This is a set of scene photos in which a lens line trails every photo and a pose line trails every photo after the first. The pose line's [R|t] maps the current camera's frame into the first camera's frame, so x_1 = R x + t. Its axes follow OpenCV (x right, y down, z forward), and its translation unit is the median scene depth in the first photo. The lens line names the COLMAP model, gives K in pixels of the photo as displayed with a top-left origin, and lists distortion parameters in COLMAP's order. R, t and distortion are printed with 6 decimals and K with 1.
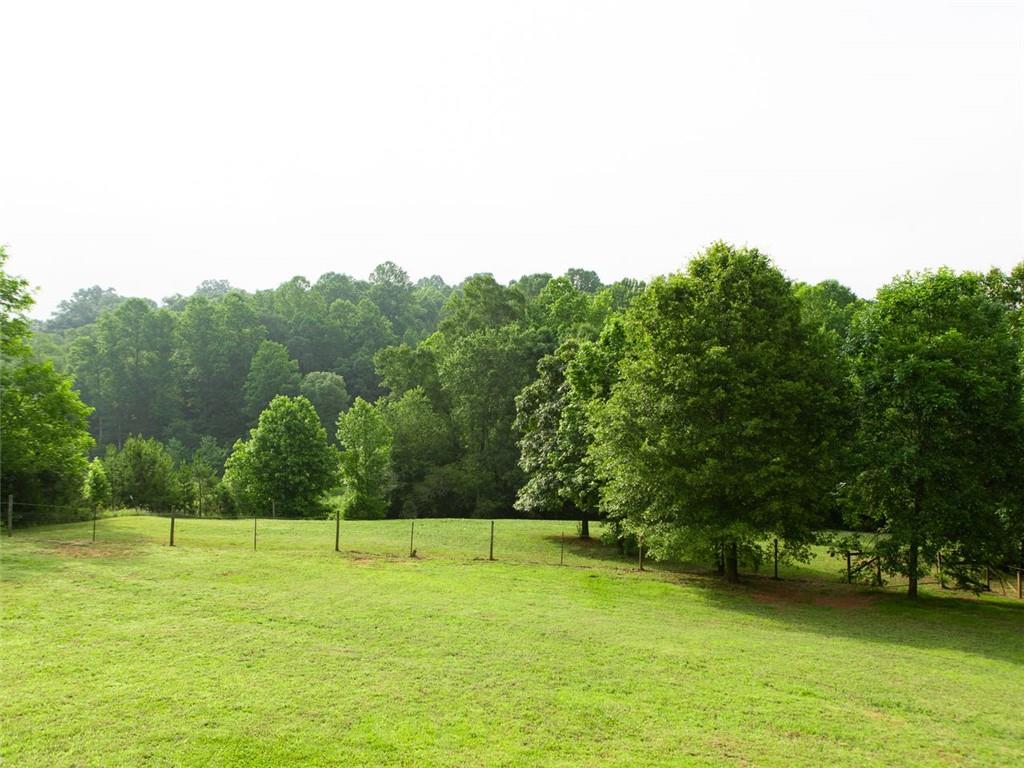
lens RADIAL K [[767.6, 0, 438.5], [0, 767.6, 381.9], [0, 0, 1]] dist [-0.036263, -0.002893]
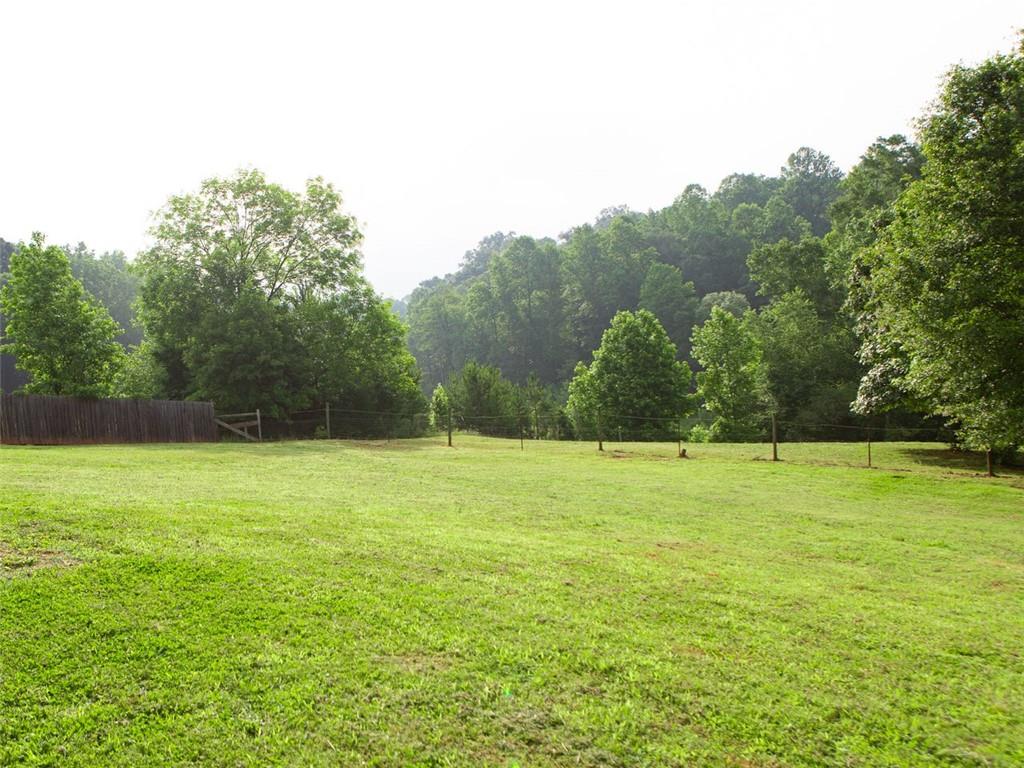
lens RADIAL K [[953.3, 0, 469.8], [0, 953.3, 396.7], [0, 0, 1]] dist [-0.034778, 0.000000]
pose [[0.800161, -0.049090, -0.597773, 0.254661], [0.061163, 0.998128, -0.000097, 0.087516], [0.596658, -0.036484, 0.801666, -0.001290]]
